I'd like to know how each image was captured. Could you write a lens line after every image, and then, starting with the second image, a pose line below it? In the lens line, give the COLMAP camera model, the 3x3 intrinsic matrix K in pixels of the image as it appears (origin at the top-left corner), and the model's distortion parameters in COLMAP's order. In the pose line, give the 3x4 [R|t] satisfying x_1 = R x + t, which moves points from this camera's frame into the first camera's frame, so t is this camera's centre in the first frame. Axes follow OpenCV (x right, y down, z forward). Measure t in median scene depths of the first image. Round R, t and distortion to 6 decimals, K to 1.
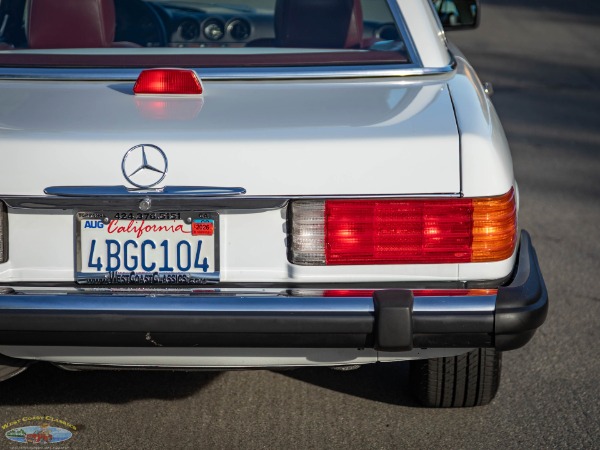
lens RADIAL K [[1925.6, 0, 298.7], [0, 1925.6, 224.5], [0, 0, 1]] dist [0.100160, -1.683714]
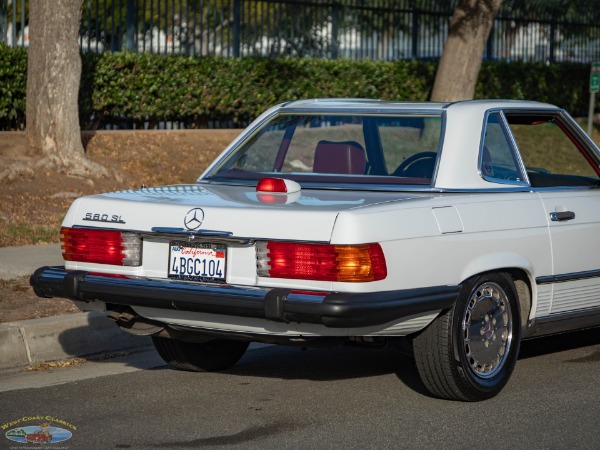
lens RADIAL K [[1969.2, 0, 300.5], [0, 1969.2, 225.7], [0, 0, 1]] dist [-0.000731, 0.838884]
pose [[0.823042, 0.048437, -0.565911, 1.106990], [-0.116031, 0.989684, -0.084043, 0.127780], [0.556002, 0.134834, 0.820172, -0.546655]]
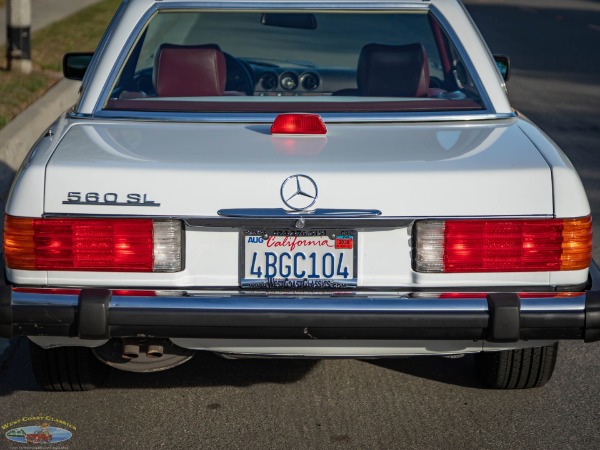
lens RADIAL K [[1599.1, 0, 301.8], [0, 1599.1, 224.8], [0, 0, 1]] dist [0.006908, 0.135801]
pose [[0.999346, 0.000825, 0.036164, -0.113553], [-0.000444, 0.999944, -0.010527, 0.001063], [-0.036171, 0.010505, 0.999290, -0.020999]]
